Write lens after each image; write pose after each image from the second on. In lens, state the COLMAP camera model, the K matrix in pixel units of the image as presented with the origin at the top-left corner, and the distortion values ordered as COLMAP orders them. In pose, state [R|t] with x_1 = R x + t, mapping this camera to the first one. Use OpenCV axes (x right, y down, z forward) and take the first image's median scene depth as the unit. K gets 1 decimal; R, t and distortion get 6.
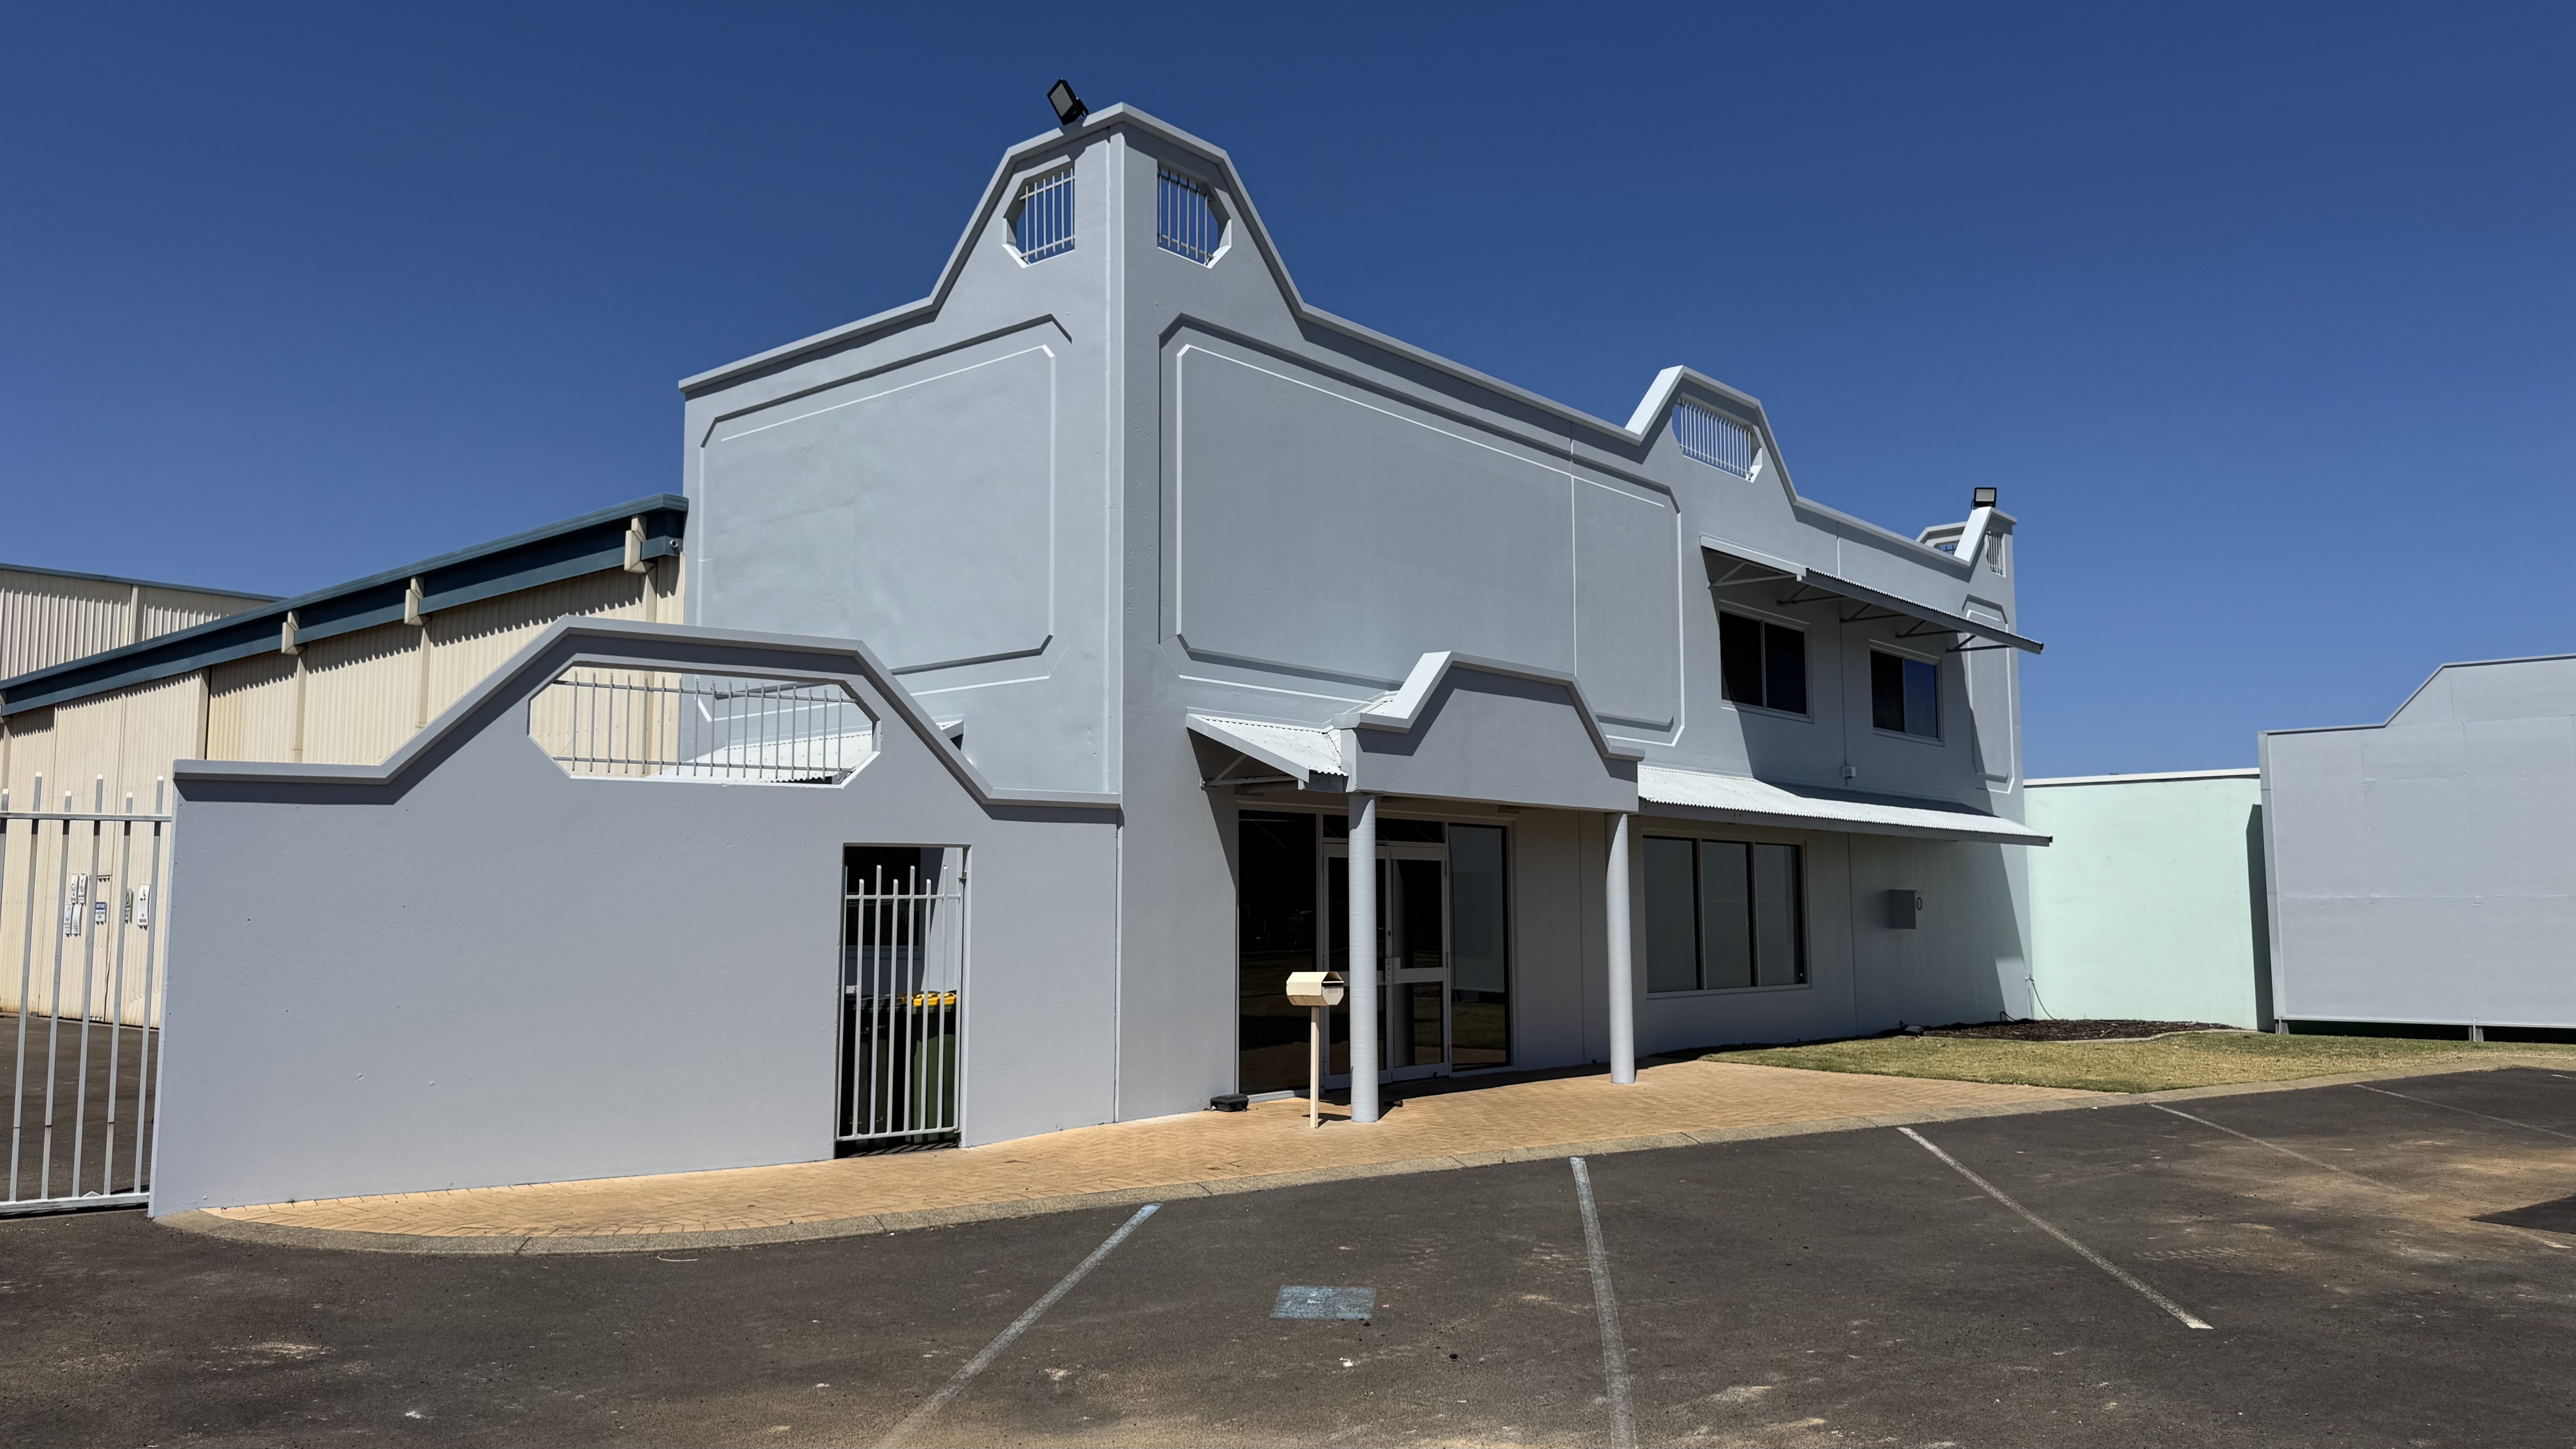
lens RADIAL K [[1807.8, 0, 1298.0], [0, 1807.8, 731.7], [0, 0, 1]] dist [0.143033, -0.218606]
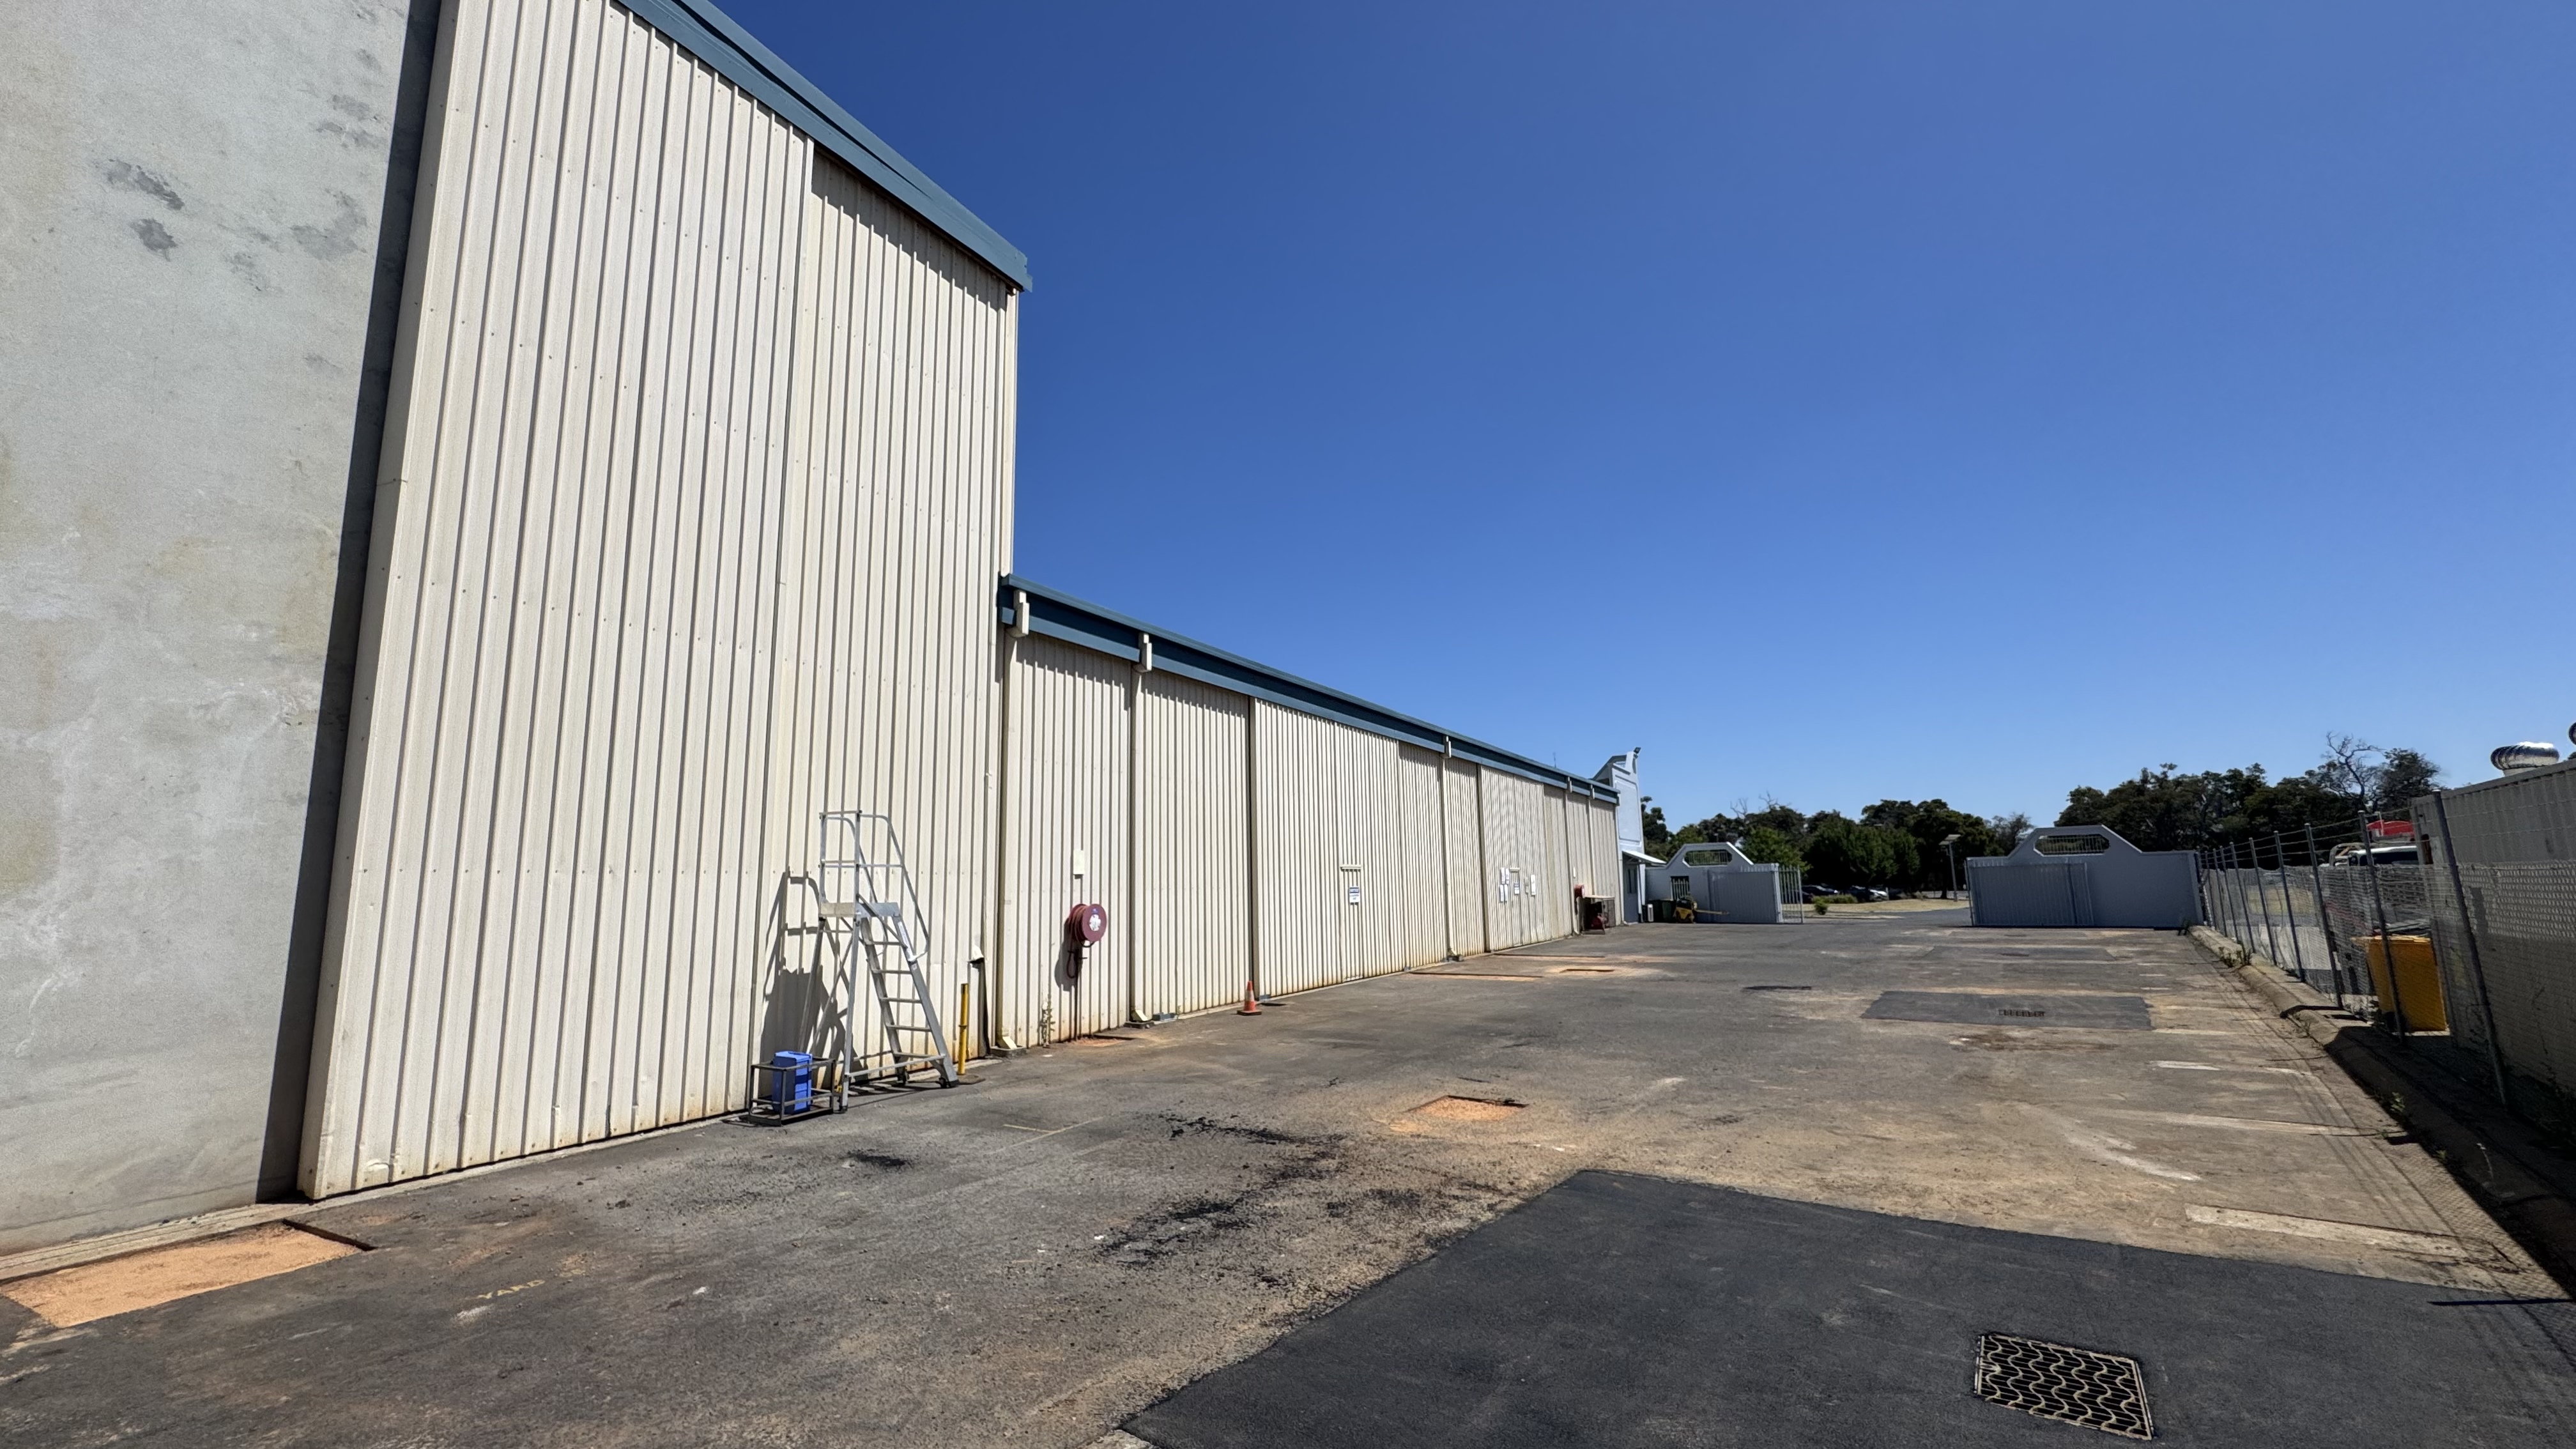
lens RADIAL K [[1034.5, 0, 1288.0], [0, 1034.5, 724.5], [0, 0, 1]] dist [-0.002861, 0.000721]
pose [[-0.207539, 0.115760, 0.971353, -2.853344], [-0.137544, 0.979656, -0.146138, 0.202176], [-0.968509, -0.163934, -0.187395, 2.486808]]
